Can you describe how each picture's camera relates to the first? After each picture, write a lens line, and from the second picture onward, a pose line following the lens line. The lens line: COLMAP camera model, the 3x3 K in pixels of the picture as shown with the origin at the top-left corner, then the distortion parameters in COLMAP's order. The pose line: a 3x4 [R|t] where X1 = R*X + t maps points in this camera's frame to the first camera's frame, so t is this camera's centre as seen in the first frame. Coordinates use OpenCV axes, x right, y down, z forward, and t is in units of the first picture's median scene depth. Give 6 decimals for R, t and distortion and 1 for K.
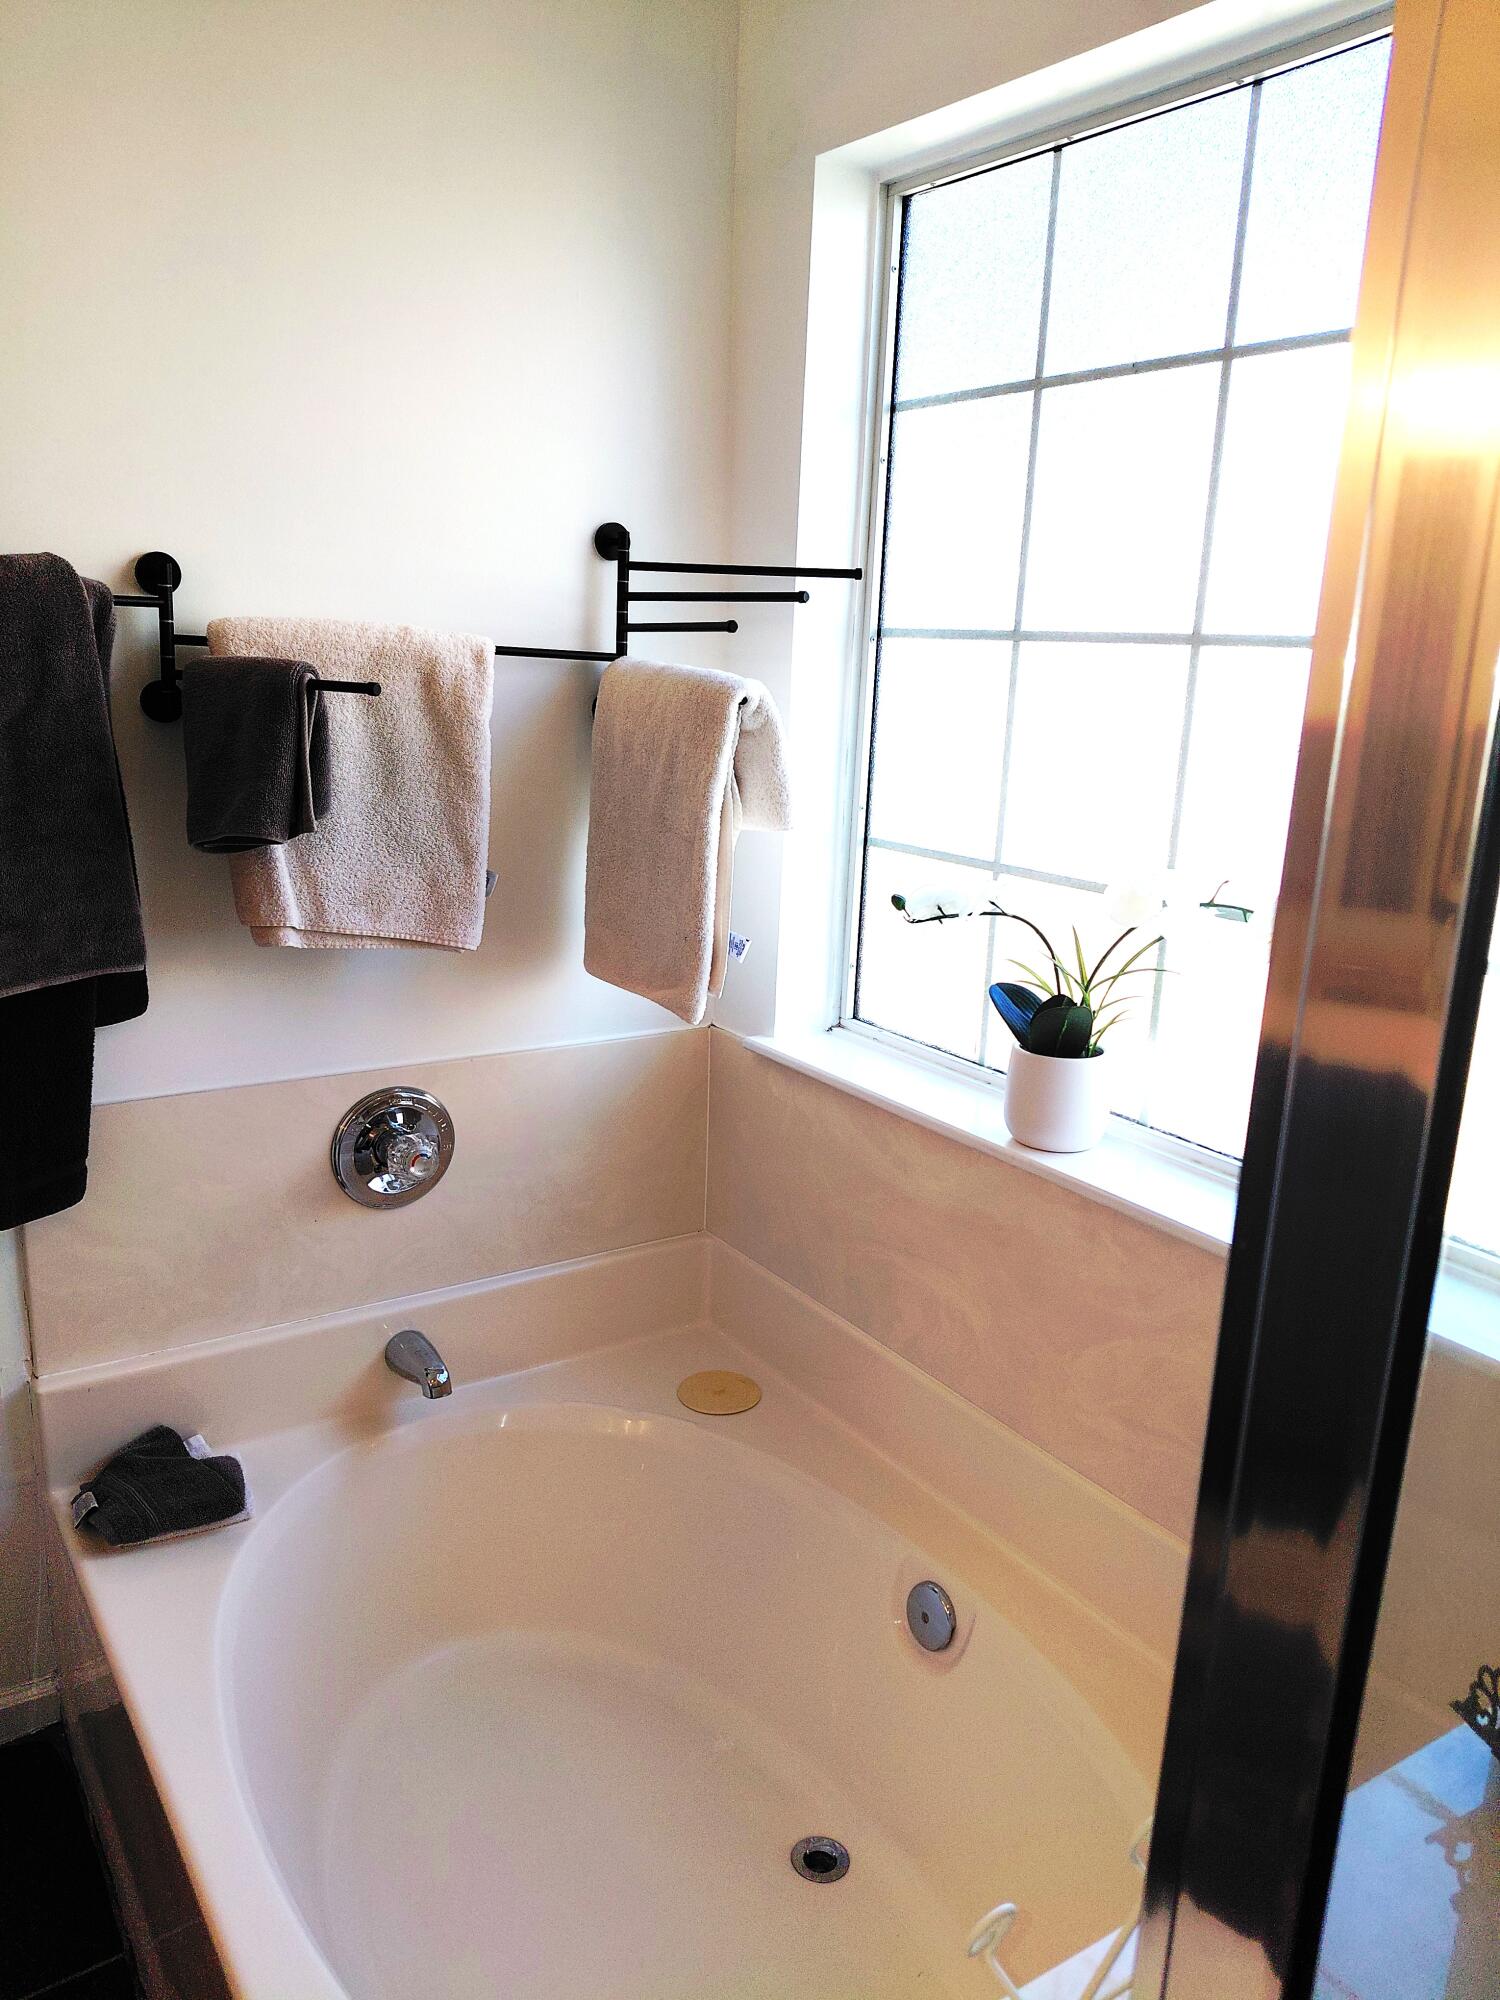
lens RADIAL K [[1485.4, 0, 751.9], [0, 1485.4, 1020.1], [0, 0, 1]] dist [0.055462, -0.107612]
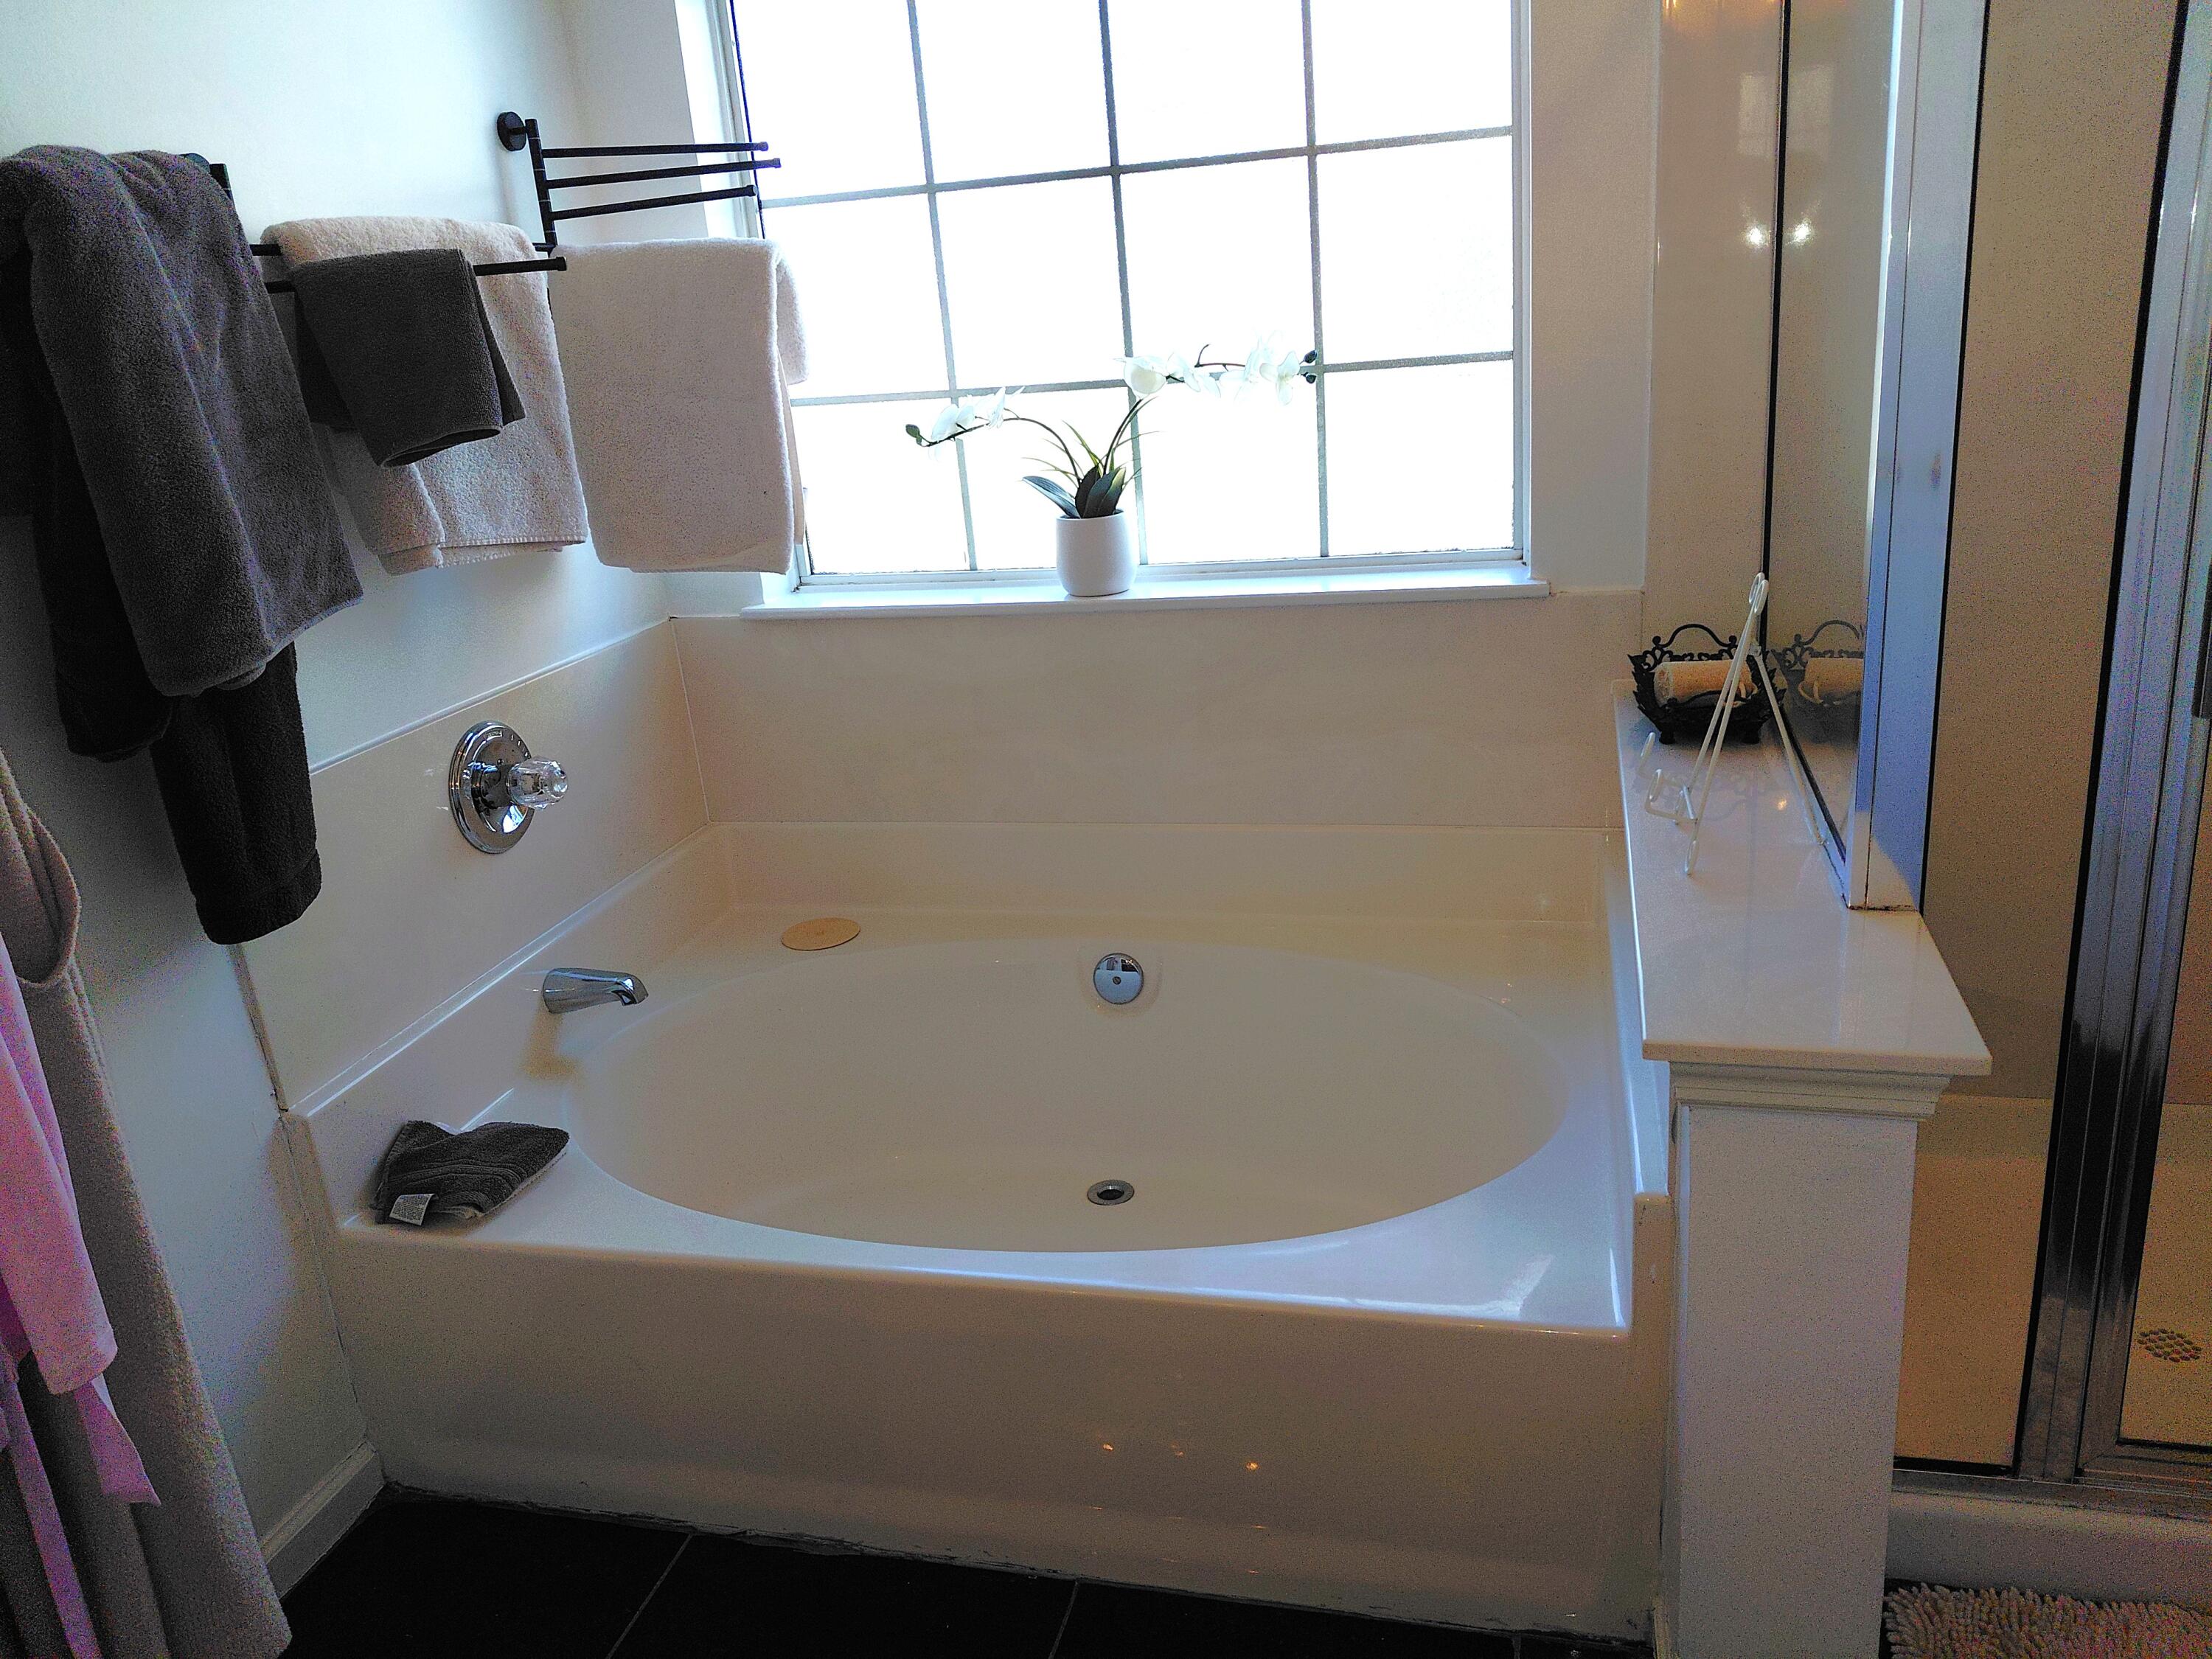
lens RADIAL K [[1642.9, 0, 1189.5], [0, 1642.9, 833.2], [0, 0, 1]] dist [0.055462, -0.107612]
pose [[0.718637, -0.312689, 0.621117, -0.617288], [0.272635, 0.948380, 0.162002, 0.066220], [-0.639712, 0.052918, 0.766791, -0.099336]]
